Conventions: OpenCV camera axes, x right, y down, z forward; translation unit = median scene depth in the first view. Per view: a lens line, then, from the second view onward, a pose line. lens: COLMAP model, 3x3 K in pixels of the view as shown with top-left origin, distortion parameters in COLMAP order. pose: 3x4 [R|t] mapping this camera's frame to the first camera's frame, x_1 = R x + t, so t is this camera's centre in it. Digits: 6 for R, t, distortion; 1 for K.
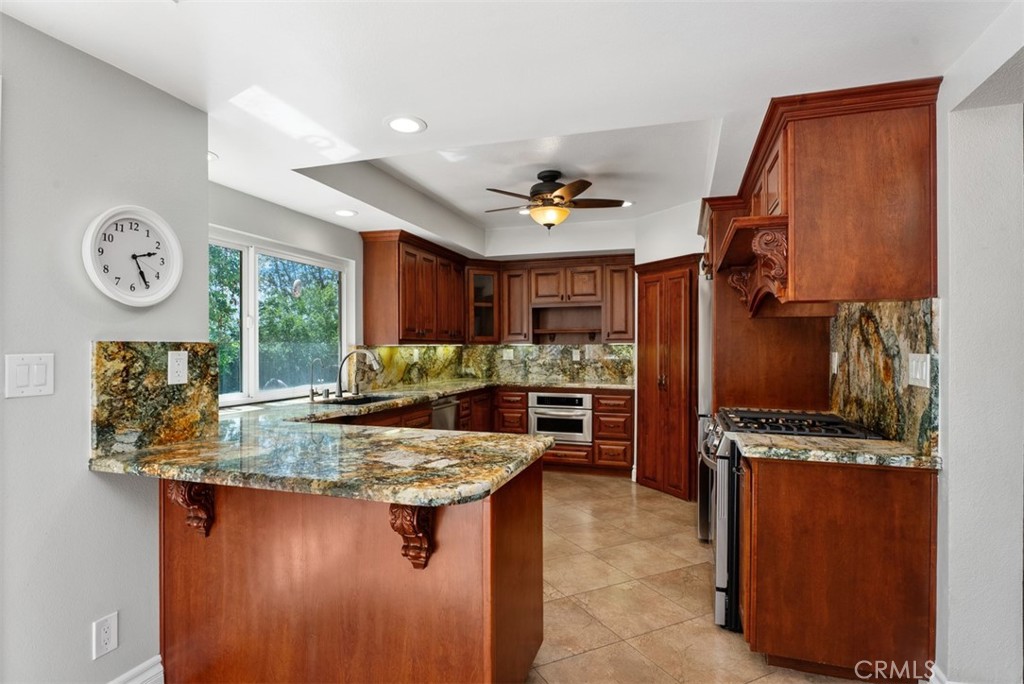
lens RADIAL K [[524.3, 0, 506.1], [0, 524.3, 344.9], [0, 0, 1]] dist [-0.021655, 0.000098]
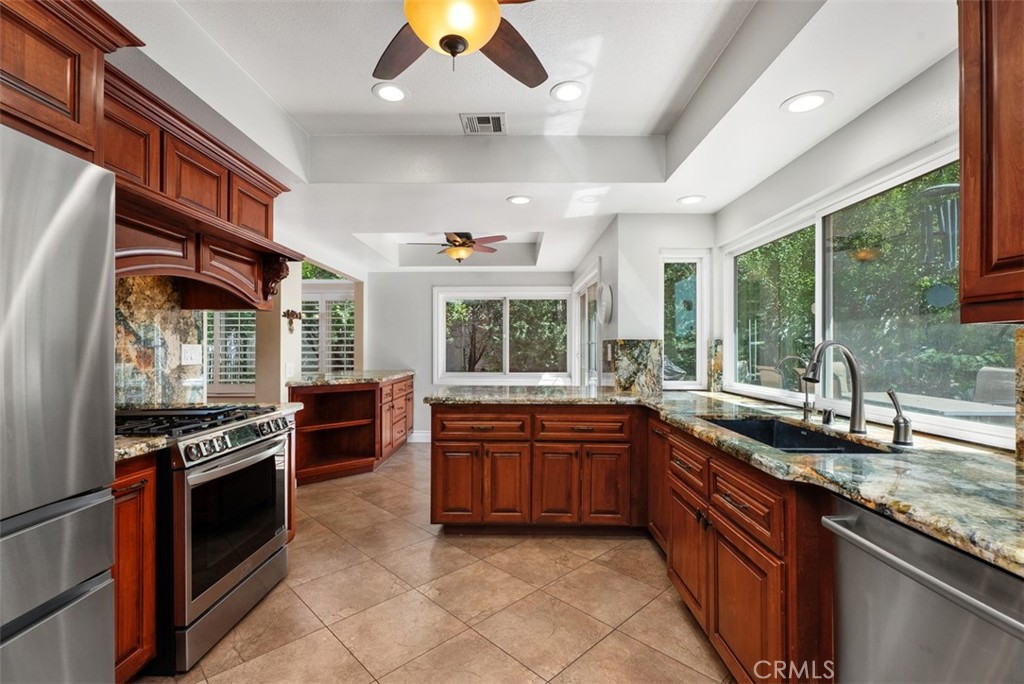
lens RADIAL K [[459.8, 0, 512.0], [0, 459.8, 342.0], [0, 0, 1]] dist [-0.000337, -0.000135]
pose [[-0.952974, -0.002951, -0.303039, 0.108054], [0.001423, 0.999898, -0.014212, 0.012094], [0.303050, -0.013975, -0.952872, 0.996565]]
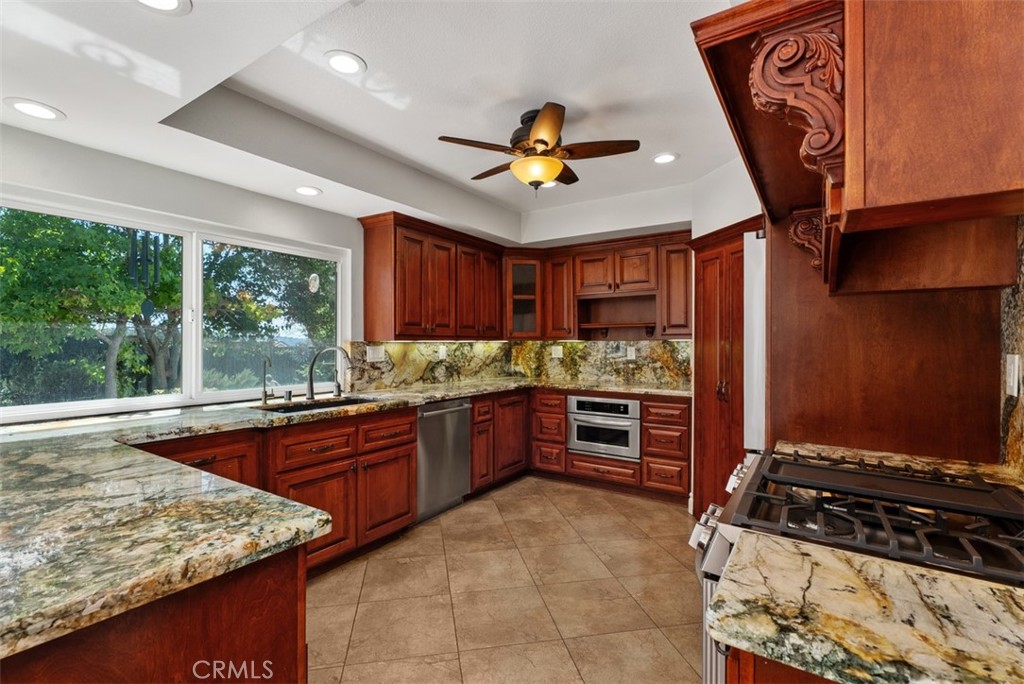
lens RADIAL K [[457.3, 0, 506.9], [0, 457.3, 338.9], [0, 0, 1]] dist [0.000882, -0.000278]
pose [[0.963672, -0.001202, -0.267087, 0.159120], [-0.000468, 0.999981, -0.006188, 0.001025], [0.267089, 0.006088, 0.963653, 0.252582]]
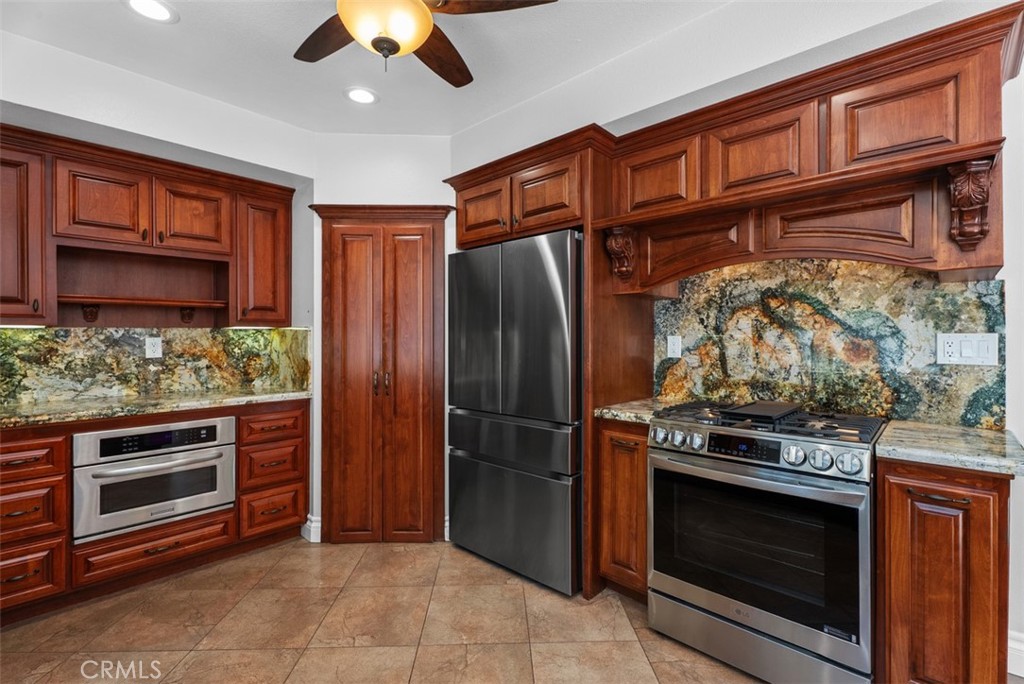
lens RADIAL K [[457.3, 0, 506.9], [0, 457.3, 338.9], [0, 0, 1]] dist [0.000882, -0.000278]
pose [[0.425579, -0.003363, 0.904915, -0.159578], [-0.000997, 0.999991, 0.004185, 0.009600], [-0.904921, -0.002683, 0.425571, 0.543016]]
